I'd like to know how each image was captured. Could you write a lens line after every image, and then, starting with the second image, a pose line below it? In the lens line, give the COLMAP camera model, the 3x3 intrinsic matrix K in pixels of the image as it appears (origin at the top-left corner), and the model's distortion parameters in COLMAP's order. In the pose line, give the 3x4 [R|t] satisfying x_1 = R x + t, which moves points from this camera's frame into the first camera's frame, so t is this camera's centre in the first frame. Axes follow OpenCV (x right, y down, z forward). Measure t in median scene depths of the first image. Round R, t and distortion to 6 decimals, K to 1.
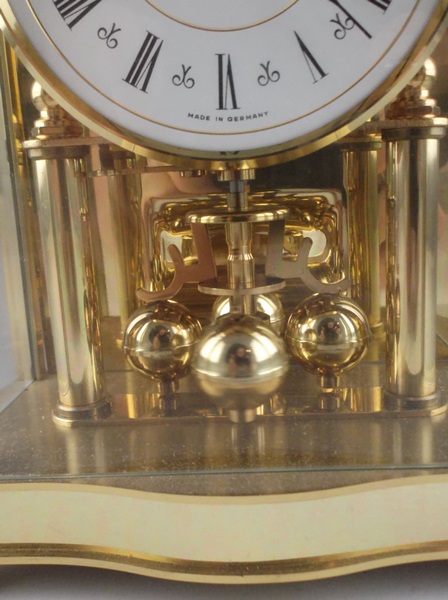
lens RADIAL K [[420.2, 0, 226.5], [0, 420.2, 300.0], [0, 0, 1]] dist [0.004000, 0.002135]
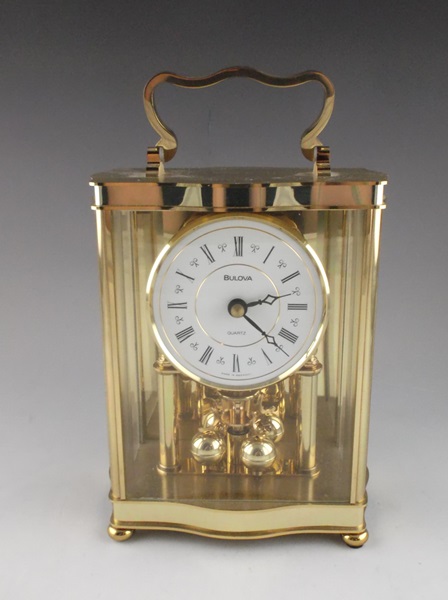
lens RADIAL K [[436.3, 0, 230.6], [0, 436.3, 289.7], [0, 0, 1]] dist [0.005776, 0.005760]
pose [[0.998885, 0.042091, 0.021375, -0.117163], [-0.043460, 0.996722, 0.068237, -1.181268], [-0.018433, -0.069090, 0.997440, -1.796101]]
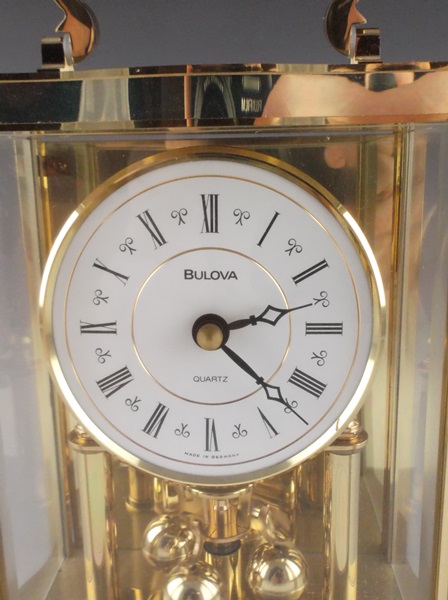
lens RADIAL K [[420.2, 0, 239.4], [0, 420.2, 301.7], [0, 0, 1]] dist [0.004000, 0.002135]
pose [[0.999324, 0.034813, 0.011798, 0.064932], [-0.035058, 0.999160, 0.021241, -1.015061], [-0.011049, -0.021640, 0.999705, -0.469858]]
